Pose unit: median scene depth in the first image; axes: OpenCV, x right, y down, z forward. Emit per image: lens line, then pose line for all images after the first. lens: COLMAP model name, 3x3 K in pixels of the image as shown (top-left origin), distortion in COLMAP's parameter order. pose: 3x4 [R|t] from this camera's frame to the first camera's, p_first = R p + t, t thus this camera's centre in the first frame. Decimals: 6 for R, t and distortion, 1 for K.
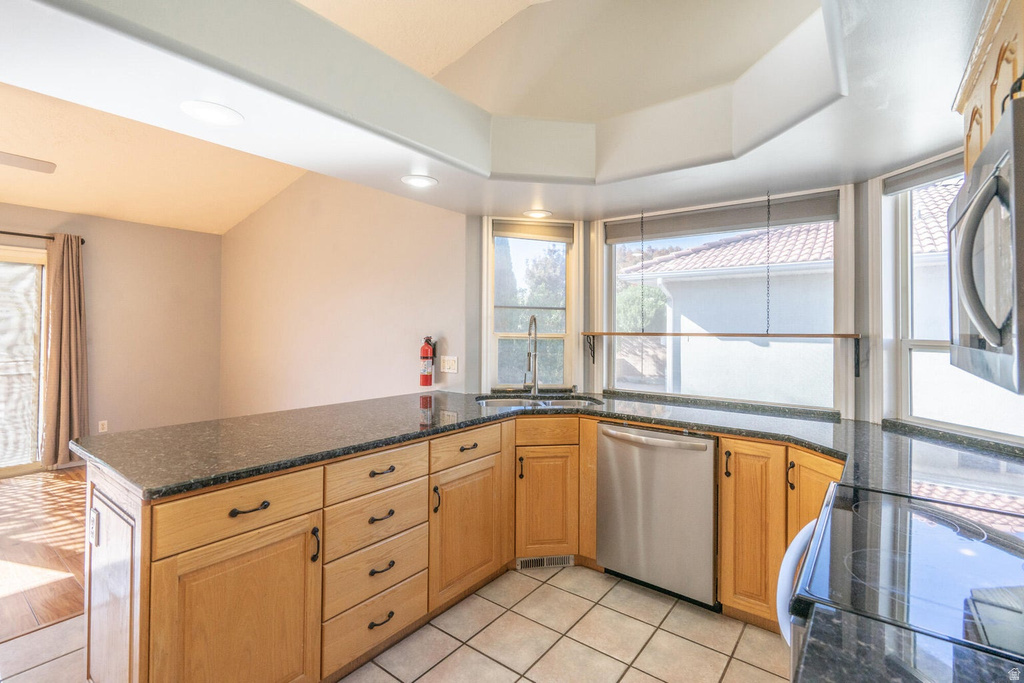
lens RADIAL K [[476.9, 0, 491.7], [0, 476.9, 324.4], [0, 0, 1]] dist [0.005789, 0.000028]
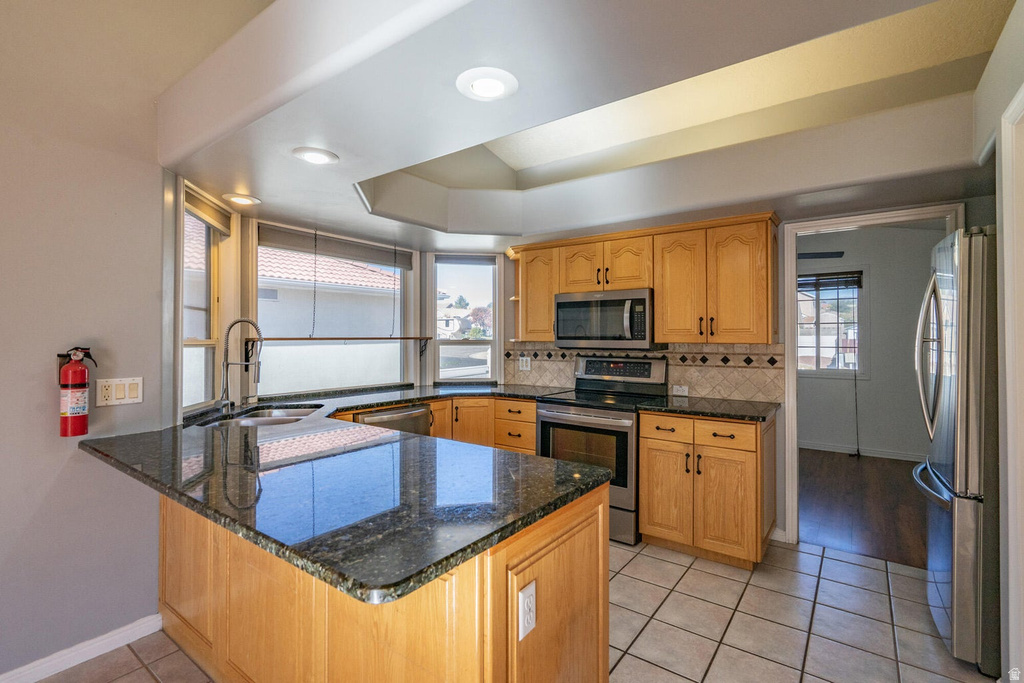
lens RADIAL K [[476.9, 0, 506.9], [0, 476.9, 338.6], [0, 0, 1]] dist [0.005789, 0.000028]
pose [[-0.020962, -0.009465, 0.999735, -0.913537], [-0.006979, 0.999932, 0.009320, 0.006603], [-0.999756, -0.006782, -0.021026, 0.653977]]
